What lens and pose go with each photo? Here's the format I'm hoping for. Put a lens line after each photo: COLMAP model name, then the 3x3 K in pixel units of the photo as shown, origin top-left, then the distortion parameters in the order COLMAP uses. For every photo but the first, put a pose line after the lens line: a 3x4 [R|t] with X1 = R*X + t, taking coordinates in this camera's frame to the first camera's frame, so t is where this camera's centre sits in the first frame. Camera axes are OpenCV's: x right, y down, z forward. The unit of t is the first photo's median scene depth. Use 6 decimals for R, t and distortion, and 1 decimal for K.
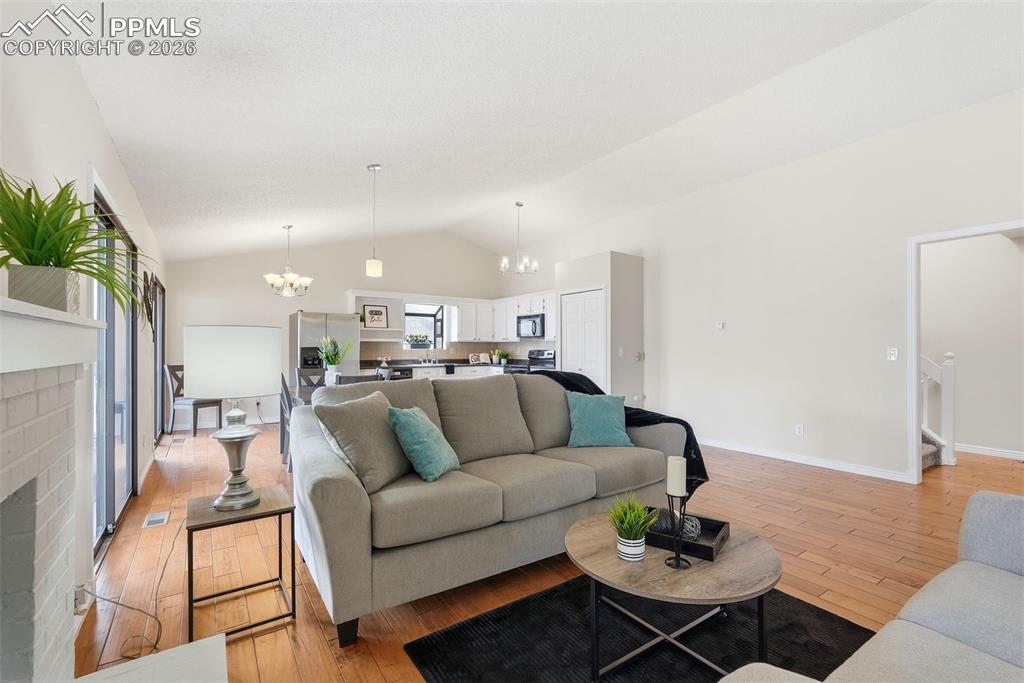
lens RADIAL K [[454.1, 0, 514.3], [0, 454.1, 344.6], [0, 0, 1]] dist [-0.014176, 0.007019]
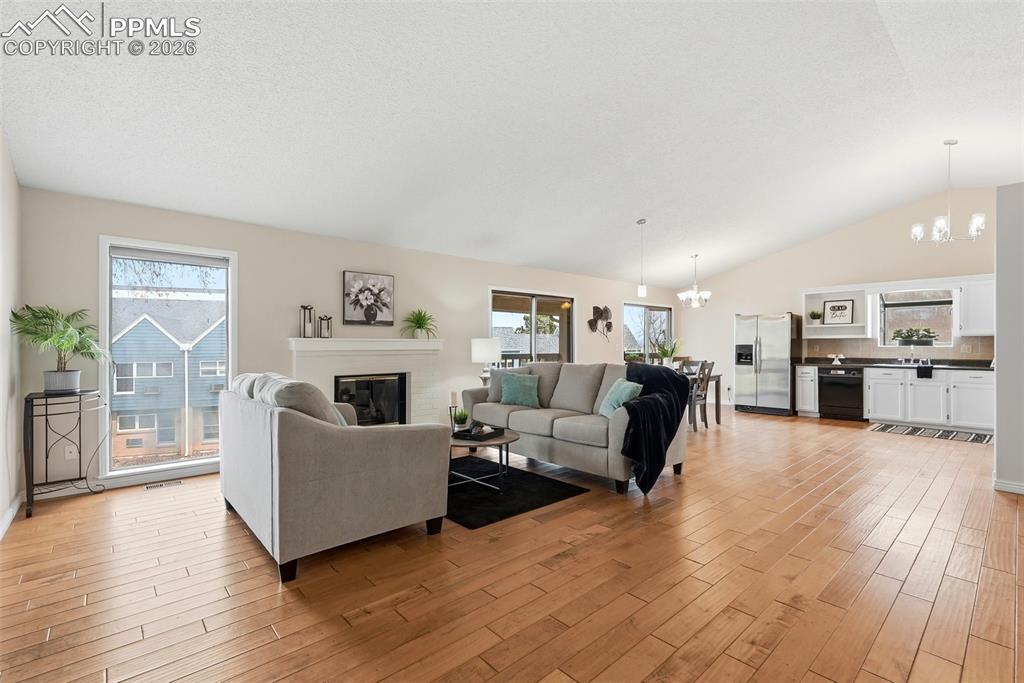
lens RADIAL K [[454.1, 0, 514.3], [0, 454.1, 347.7], [0, 0, 1]] dist [-0.014176, 0.007019]
pose [[0.125270, 0.002742, -0.992119, 0.523222], [0.010501, 0.999937, 0.004089, 0.001715], [0.992067, -0.010931, 0.125233, 0.194791]]
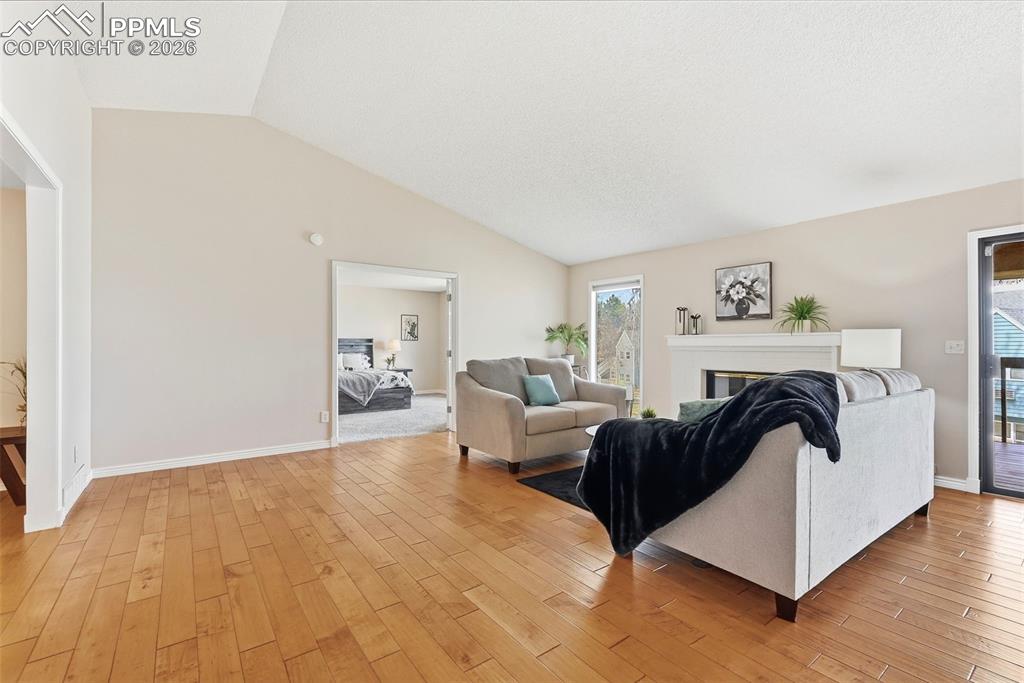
lens RADIAL K [[454.1, 0, 522.0], [0, 454.1, 343.5], [0, 0, 1]] dist [-0.014176, 0.007019]
pose [[-0.998765, -0.001862, -0.049654, 0.203076], [-0.001351, 0.999946, -0.010330, 0.008561], [0.049671, -0.010250, -0.998713, 0.645633]]
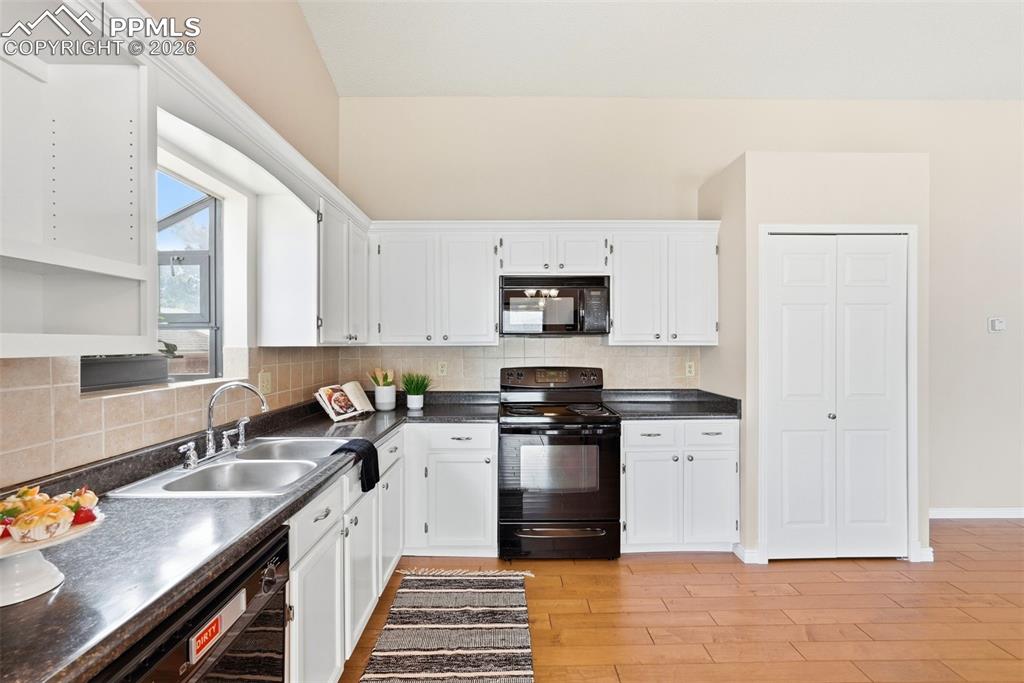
lens RADIAL K [[454.1, 0, 511.1], [0, 454.1, 345.5], [0, 0, 1]] dist [-0.014176, 0.007019]
pose [[0.560870, -0.007311, 0.827871, -0.285764], [-0.002924, 0.999937, 0.010812, -0.010786], [-0.827899, -0.008485, 0.560814, 0.779694]]
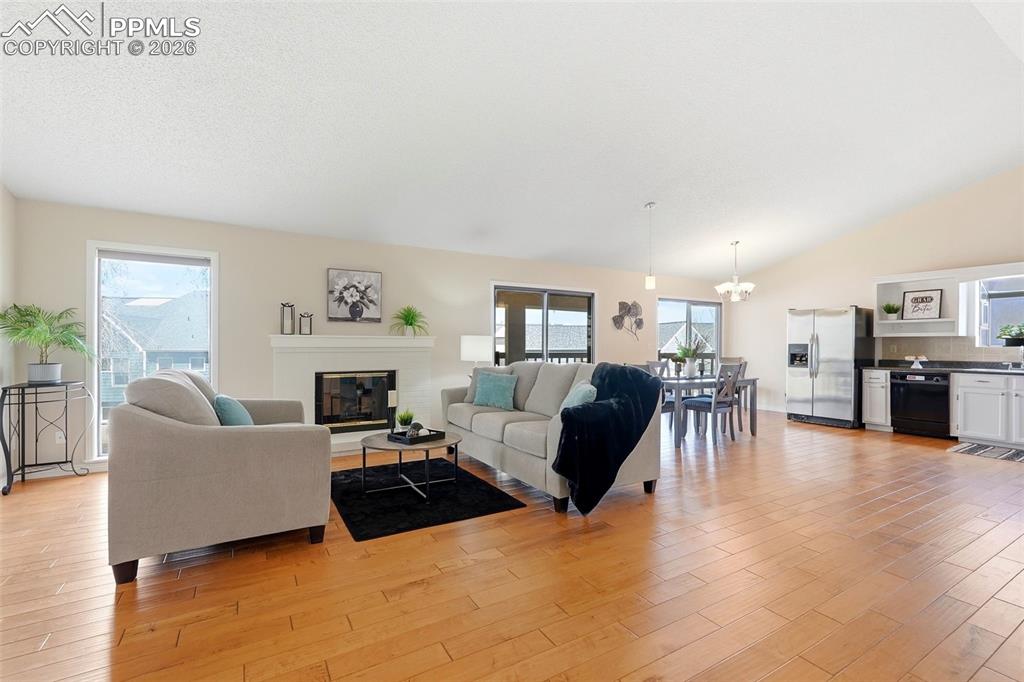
lens RADIAL K [[454.1, 0, 513.6], [0, 454.1, 346.2], [0, 0, 1]] dist [-0.014176, 0.007019]
pose [[-0.062823, 0.003067, -0.998020, 0.487941], [0.005197, 0.999983, 0.002746, 0.003623], [0.998011, -0.005014, -0.062838, 0.329548]]
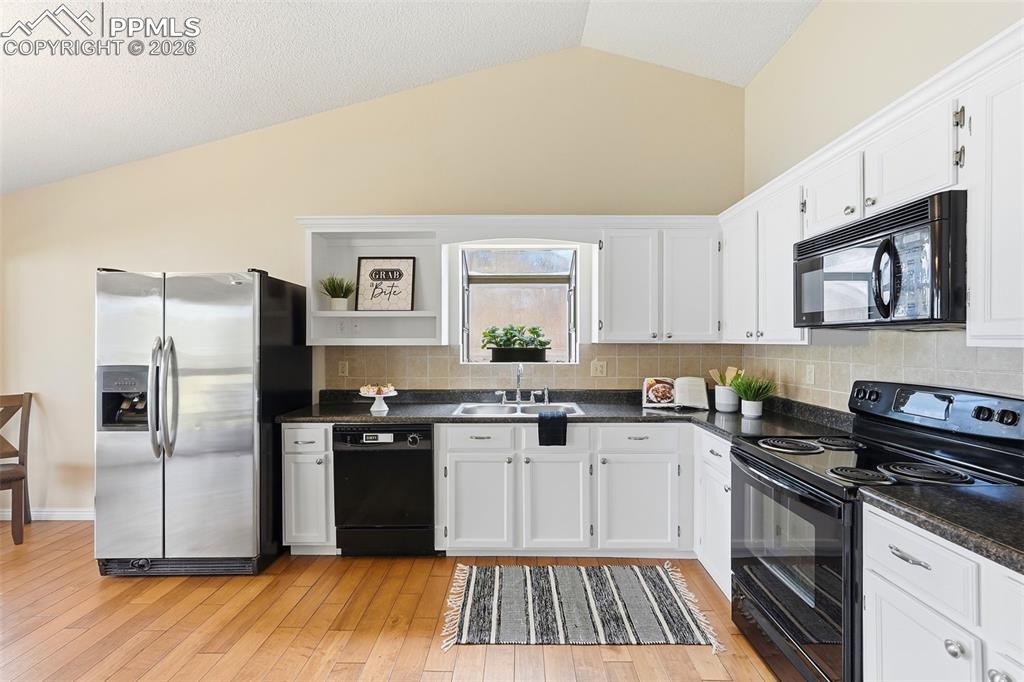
lens RADIAL K [[454.1, 0, 514.1], [0, 454.1, 345.9], [0, 0, 1]] dist [-0.014176, 0.007019]
pose [[0.816262, 0.003139, -0.577674, 0.023146], [0.007819, 0.999834, 0.016481, -0.011344], [0.577630, -0.017970, 0.816101, 0.695706]]
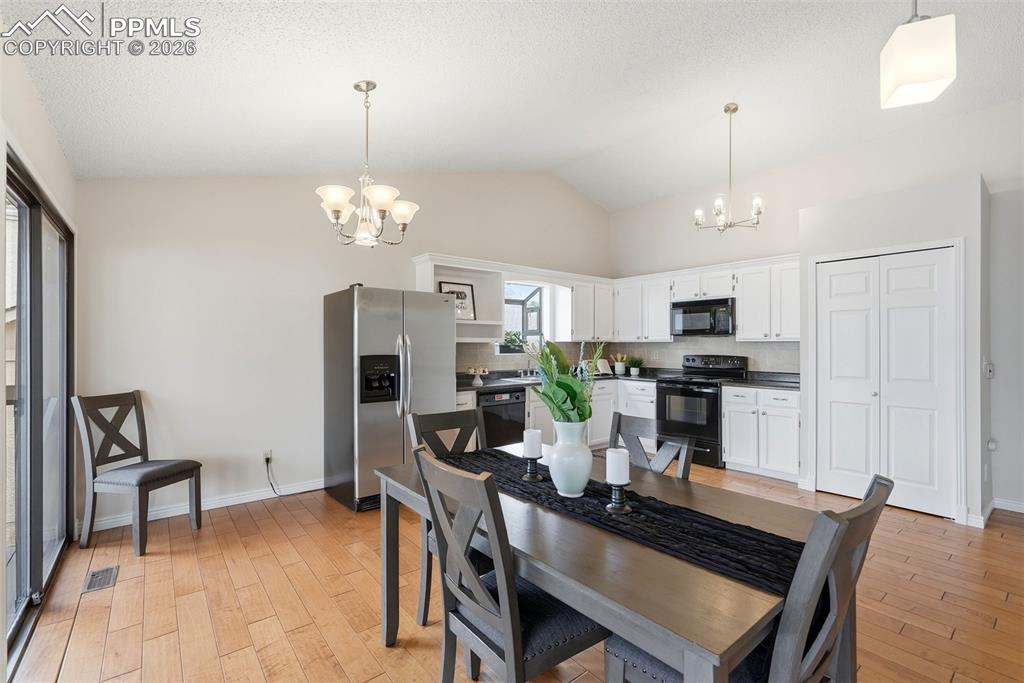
lens RADIAL K [[454.1, 0, 515.5], [0, 454.1, 343.0], [0, 0, 1]] dist [-0.014176, 0.007019]
pose [[0.996946, -0.001798, 0.078079, -0.261711], [0.001405, 0.999986, 0.005083, -0.008543], [-0.078087, -0.004958, 0.996934, 0.368692]]
